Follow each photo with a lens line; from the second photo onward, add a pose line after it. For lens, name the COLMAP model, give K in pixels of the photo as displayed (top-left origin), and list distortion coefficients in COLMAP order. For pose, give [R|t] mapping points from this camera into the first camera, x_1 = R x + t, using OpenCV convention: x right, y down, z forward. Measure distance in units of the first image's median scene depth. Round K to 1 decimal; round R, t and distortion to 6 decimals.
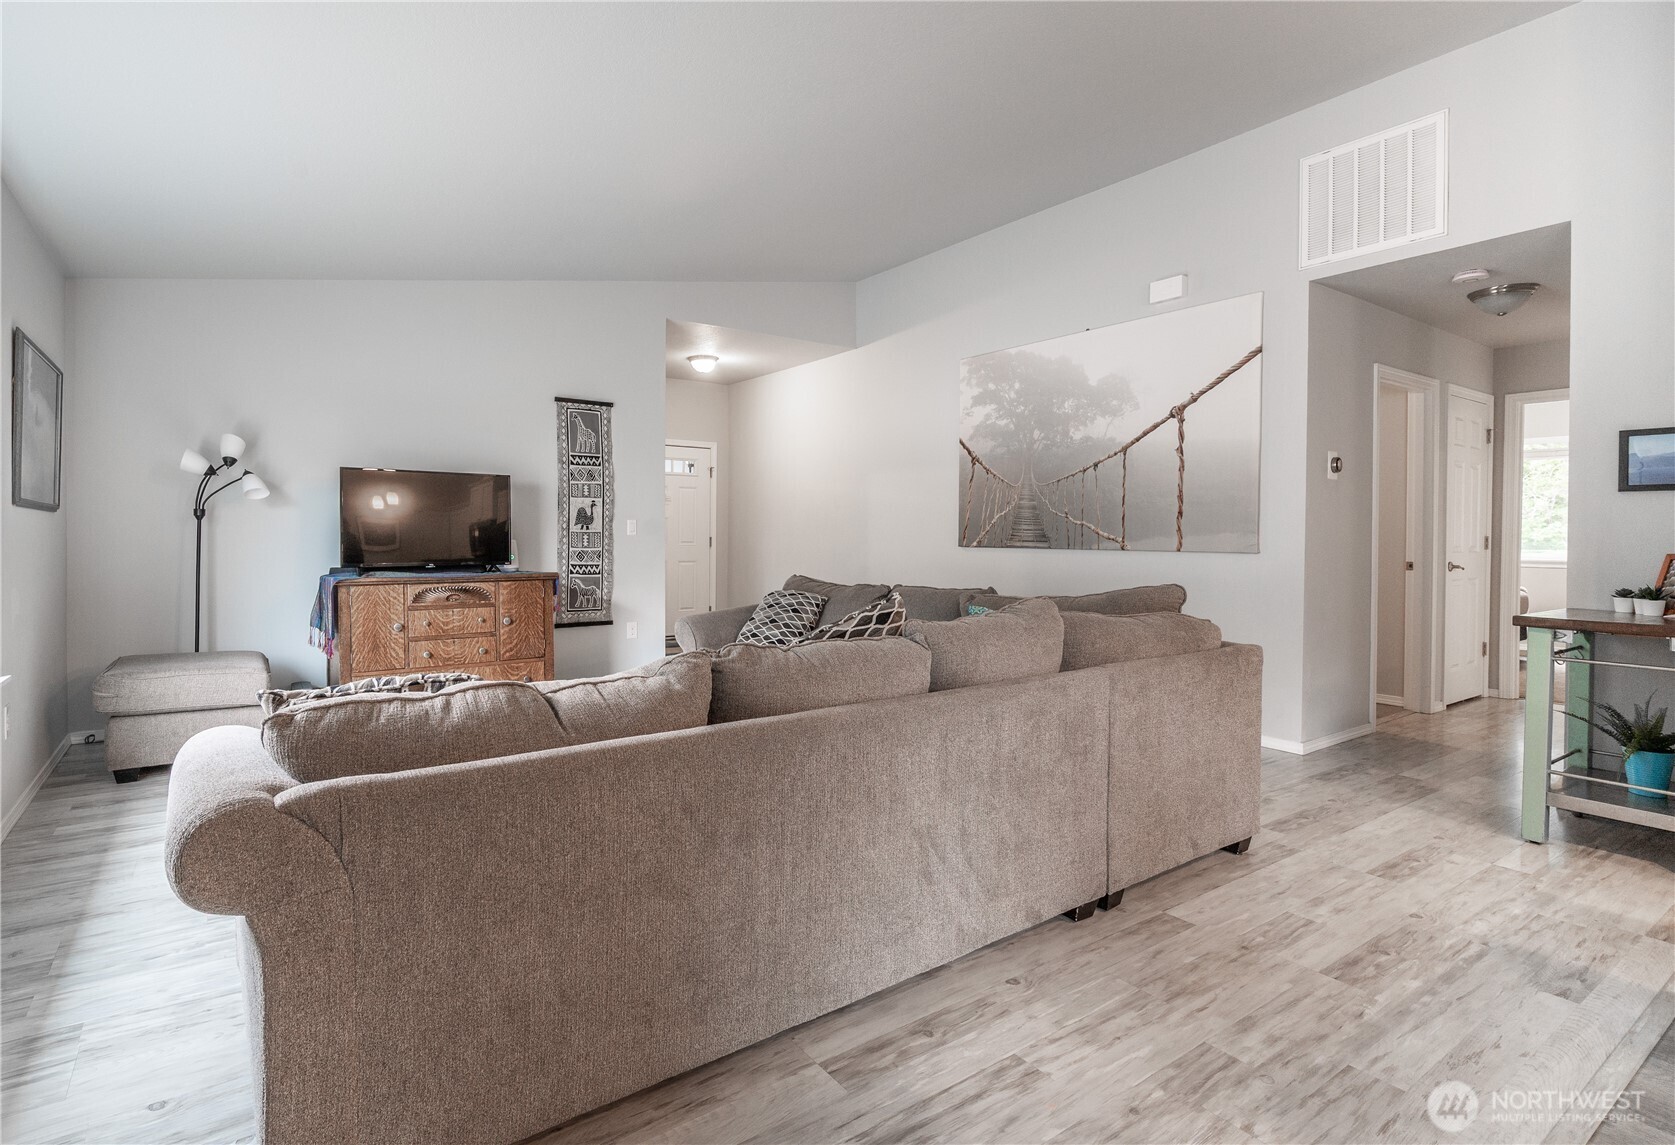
lens RADIAL K [[796.3, 0, 742.9], [0, 796.3, 535.7], [0, 0, 1]] dist [-0.000621, 0.000635]
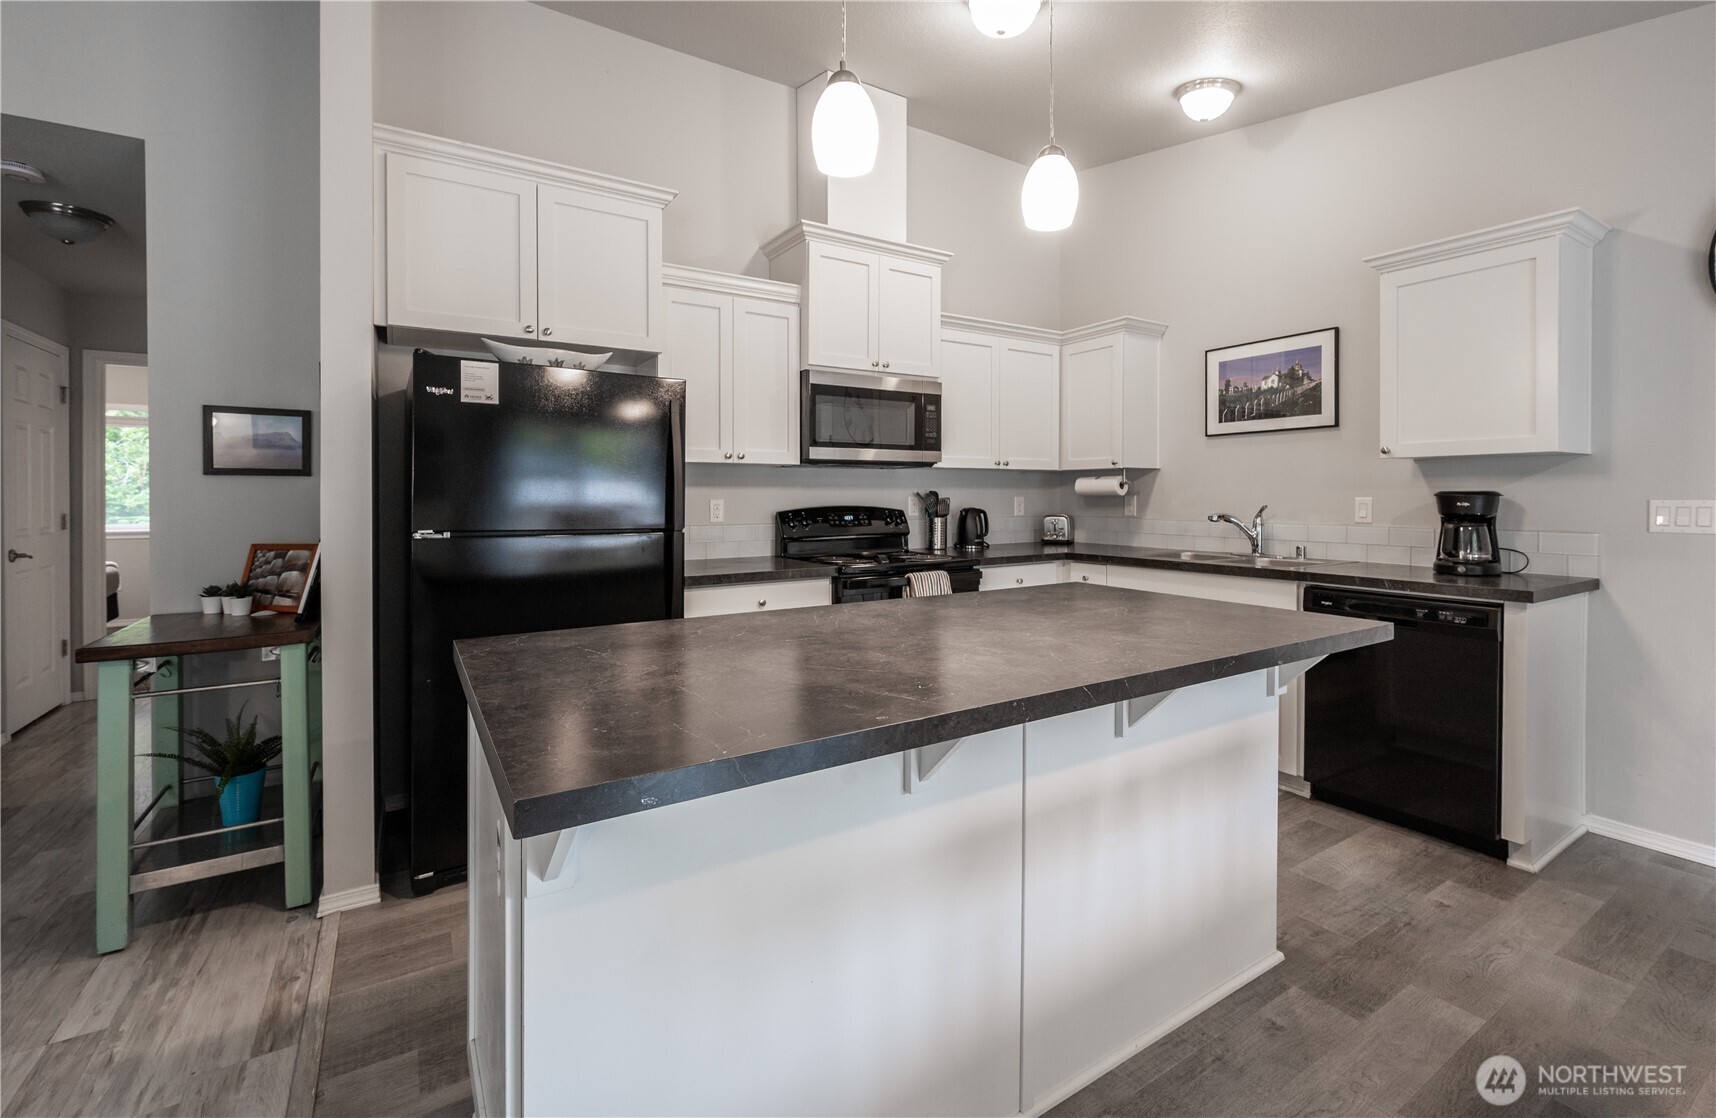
lens RADIAL K [[726.0, 0, 828.4], [0, 726.0, 507.0], [0, 0, 1]] dist [0.000134, 0.000122]
pose [[0.024656, -0.023015, 0.999431, 0.202587], [0.004506, 0.999727, 0.022911, -0.022079], [-0.999686, 0.003938, 0.024753, 0.187198]]
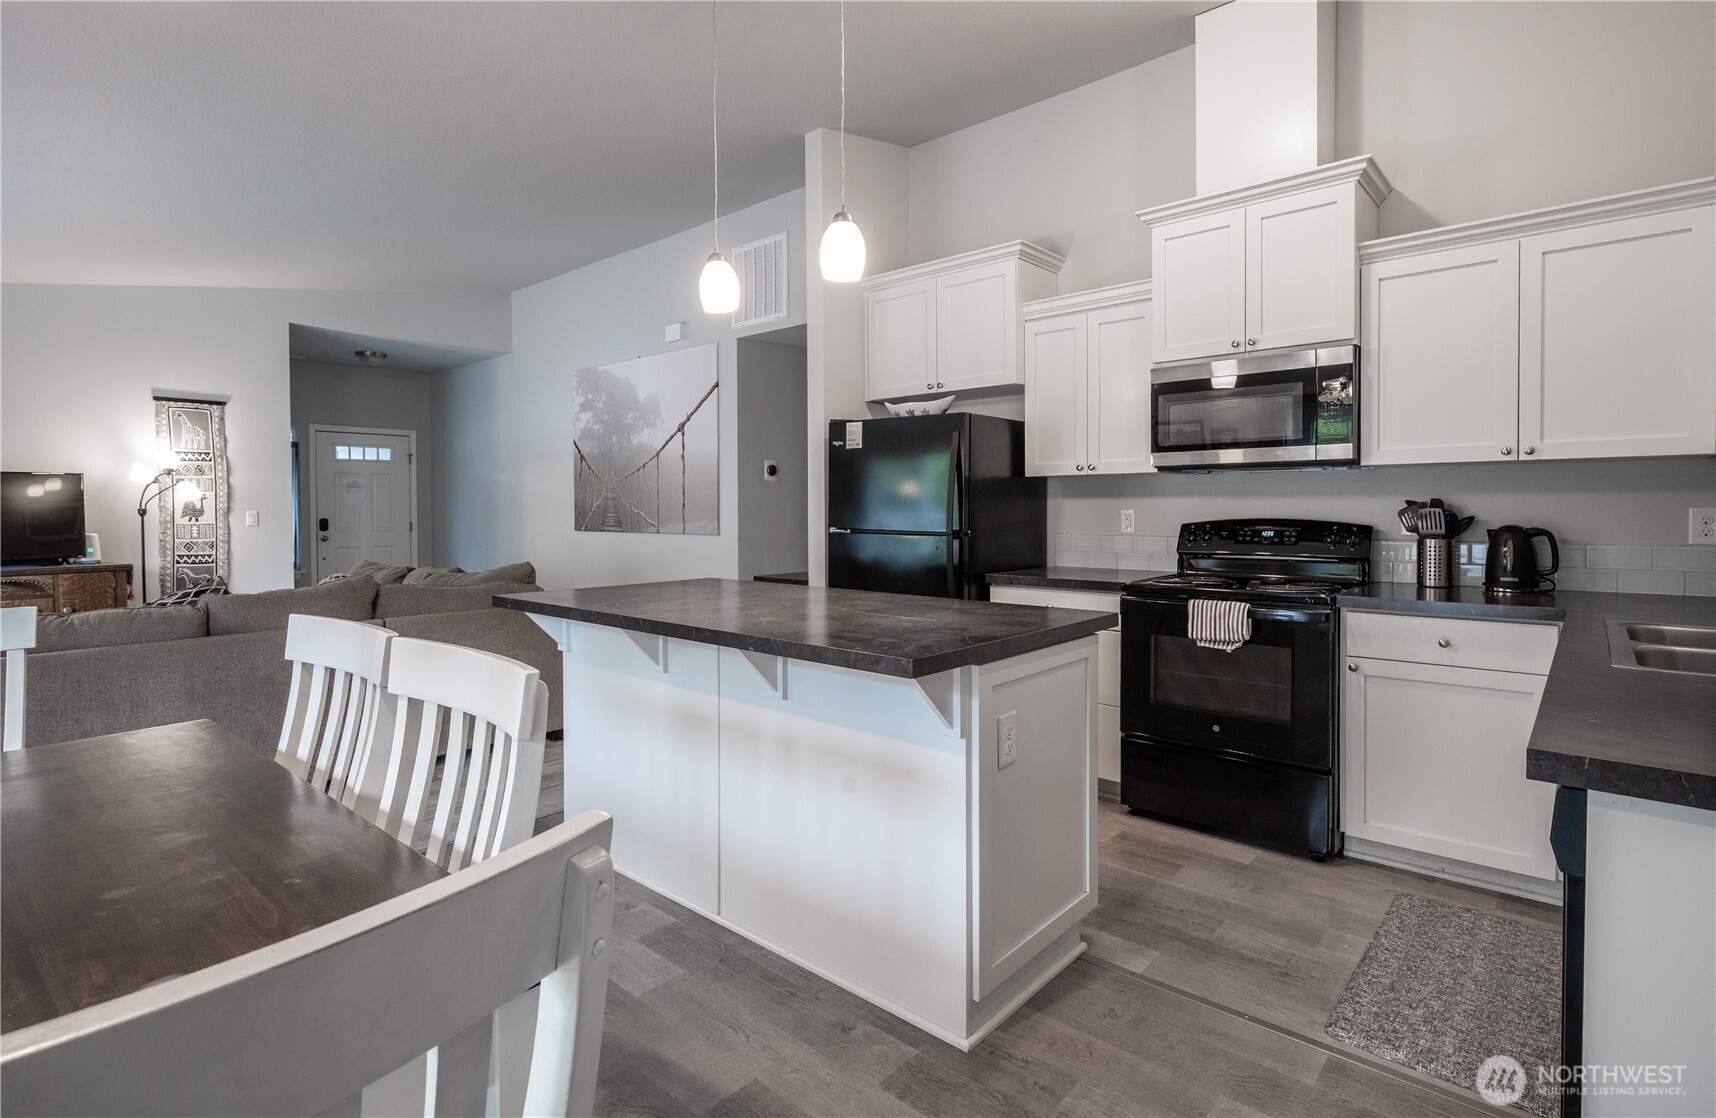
lens RADIAL K [[847.0, 0, 894.1], [0, 847.0, 537.8], [0, 0, 1]] dist [0.001343, 0.000100]
pose [[0.961608, -0.021553, 0.273580, 0.460616], [0.011980, 0.999258, 0.036614, -0.019469], [-0.274167, -0.031931, 0.961152, -0.406583]]
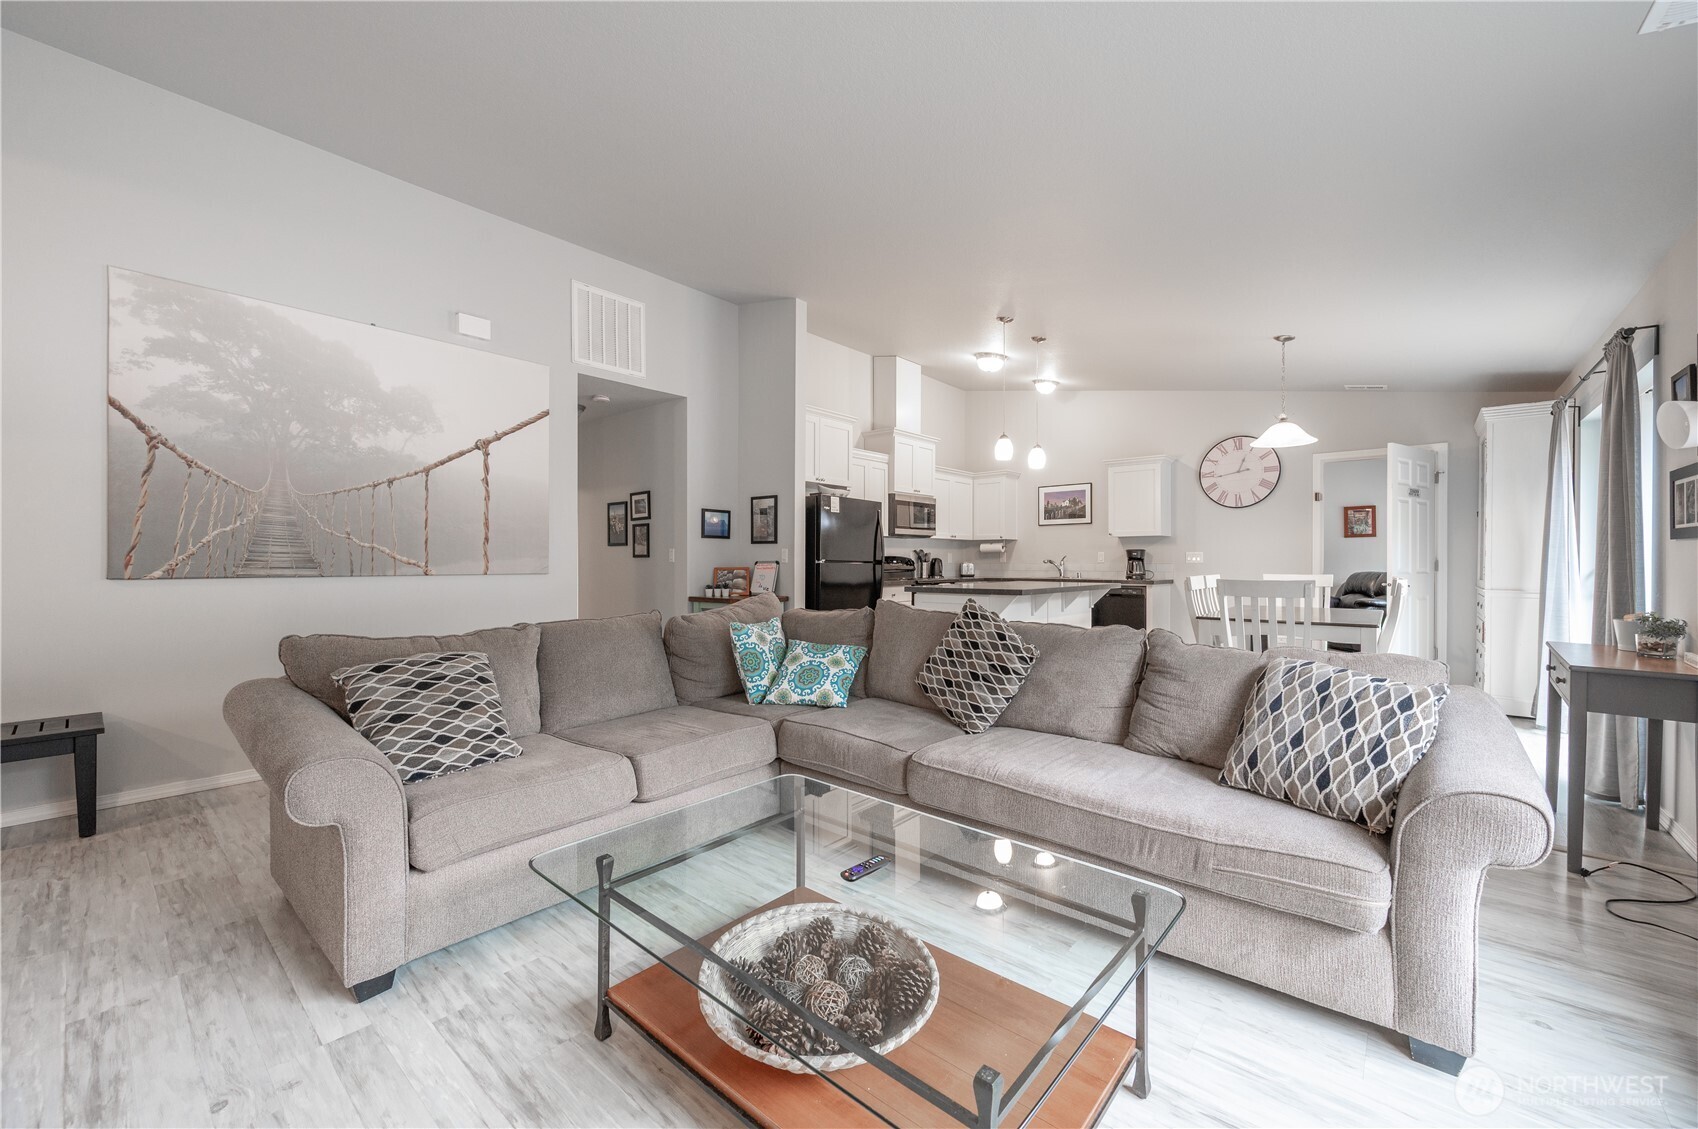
lens RADIAL K [[724.2, 0, 831.1], [0, 724.2, 566.0], [0, 0, 1]] dist [0.000616, -0.000031]
pose [[-0.300432, -0.010245, 0.953748, -0.493003], [0.001399, 0.999937, 0.011182, -0.002043], [-0.953802, 0.004693, -0.300399, 0.782631]]
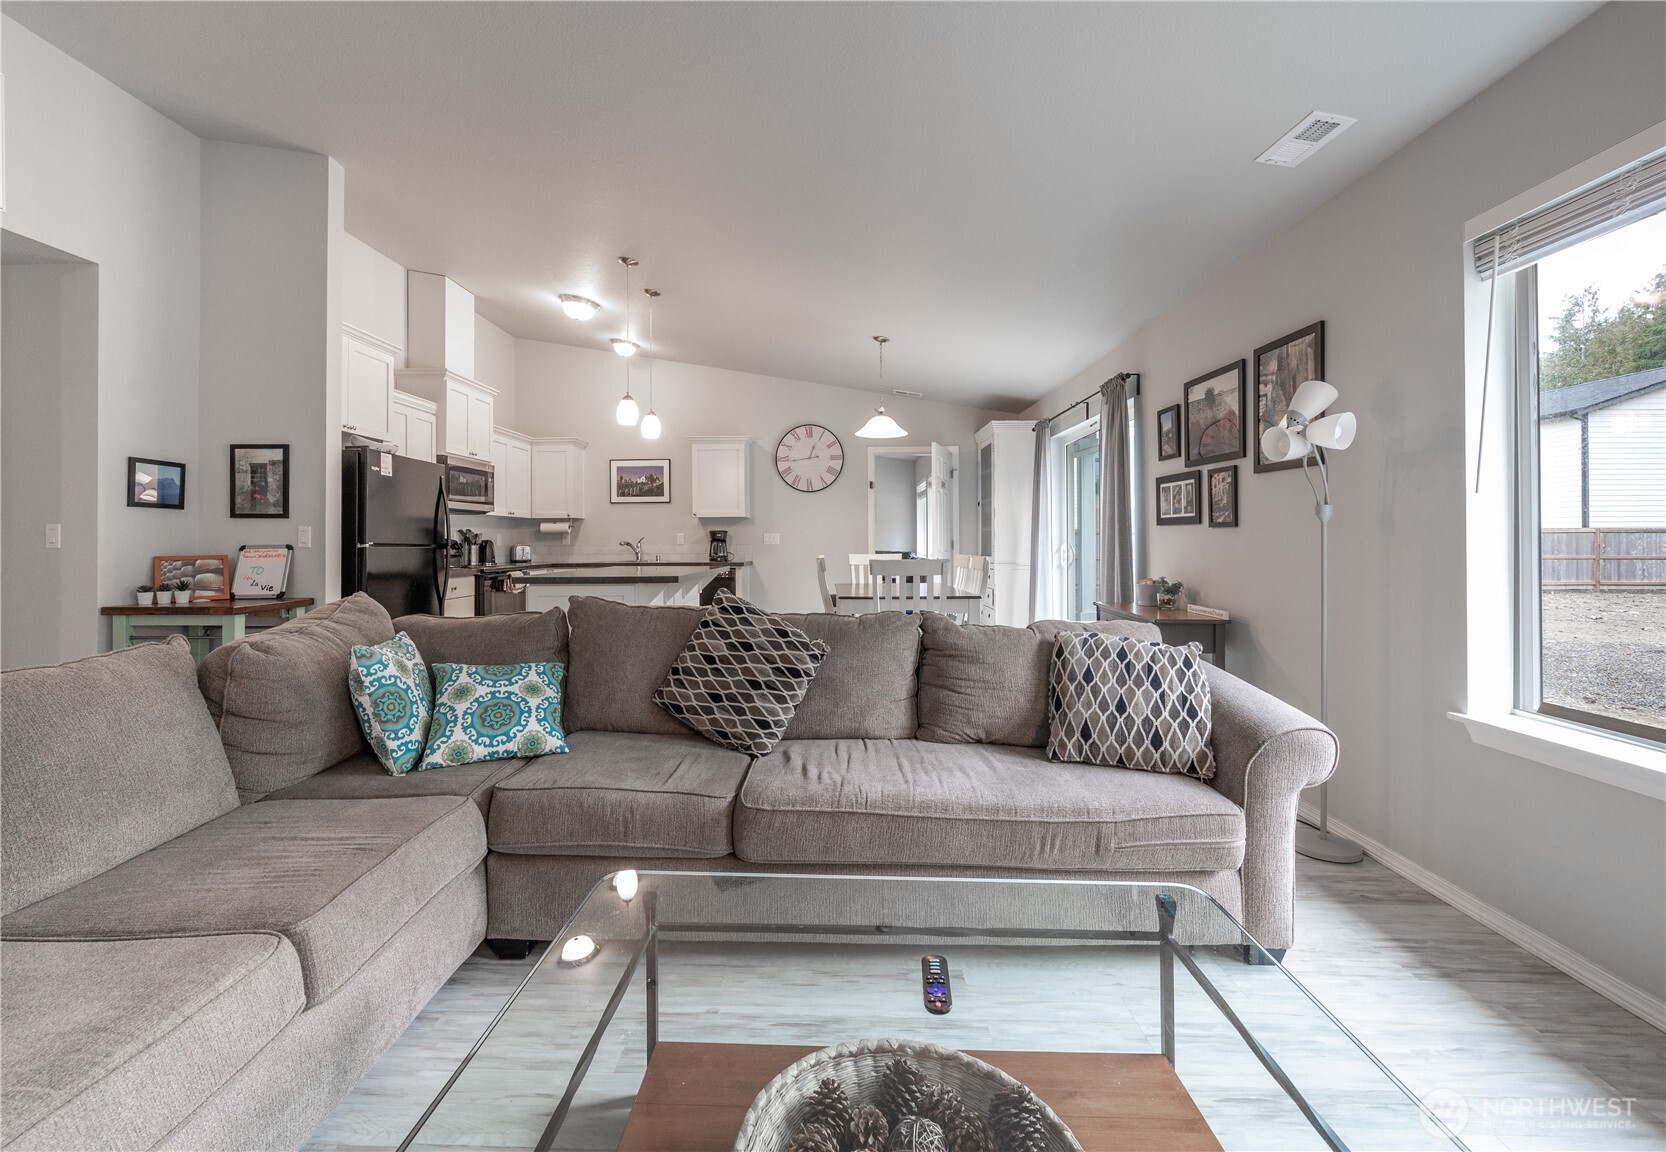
lens RADIAL K [[760.2, 0, 864.2], [0, 760.2, 536.5], [0, 0, 1]] dist [0.001490, -0.000358]
pose [[-0.855098, 0.003841, 0.518452, -0.289586], [0.002929, 0.999992, -0.002579, -0.002071], [-0.518458, -0.000687, -0.855103, 0.887748]]
